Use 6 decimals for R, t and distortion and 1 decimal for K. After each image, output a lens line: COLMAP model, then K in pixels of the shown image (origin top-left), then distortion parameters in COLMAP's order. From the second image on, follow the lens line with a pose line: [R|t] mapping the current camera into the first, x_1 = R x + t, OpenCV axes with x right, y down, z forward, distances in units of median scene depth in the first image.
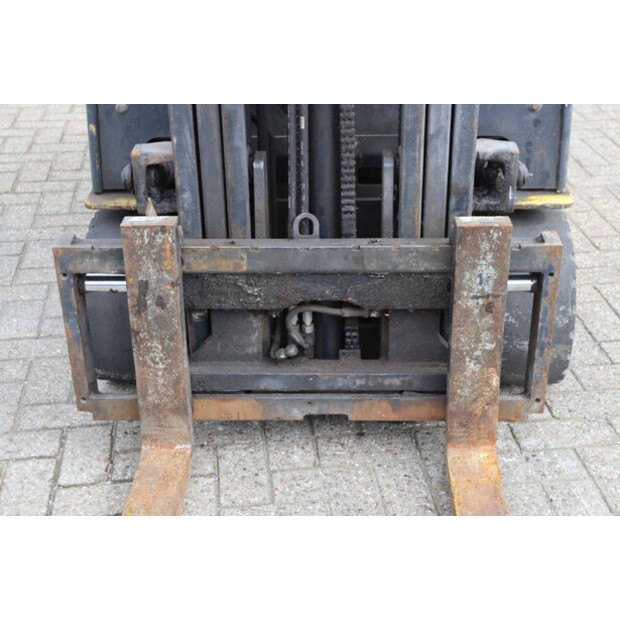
lens RADIAL K [[999.7, 0, 312.2], [0, 999.7, 293.2], [0, 0, 1]] dist [0.101879, 0.031749]
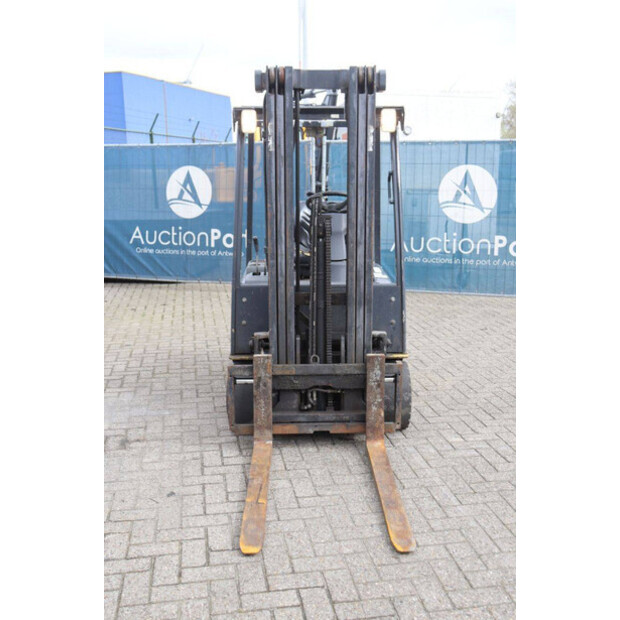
lens RADIAL K [[731.8, 0, 310.0], [0, 731.8, 310.0], [0, 0, 1]] dist [-0.019278, -0.011801]
pose [[0.997951, 0.000855, 0.063969, -0.148996], [0.016746, 0.961558, -0.274092, 0.360000], [-0.061745, 0.274602, 0.959574, -1.014962]]
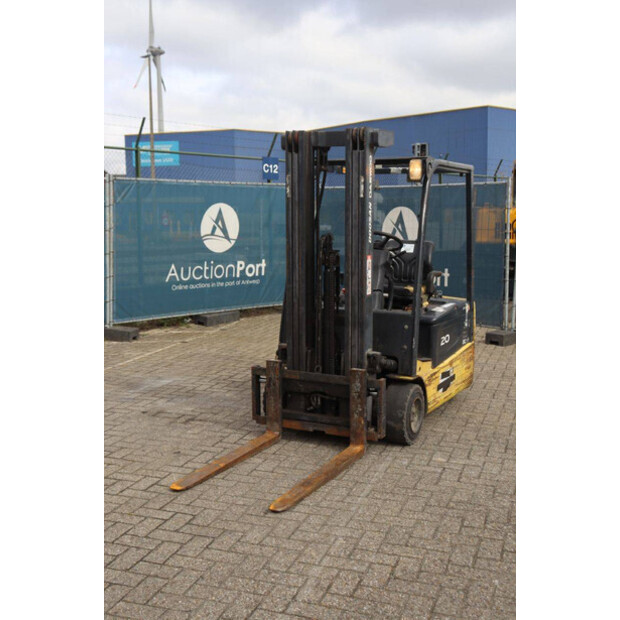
lens RADIAL K [[798.0, 0, 308.1], [0, 798.0, 300.3], [0, 0, 1]] dist [0.014073, 0.013739]
pose [[0.896889, 0.063599, -0.437660, 1.109801], [-0.209201, 0.932898, -0.293147, 0.505355], [0.389648, 0.354480, 0.850011, -1.375507]]
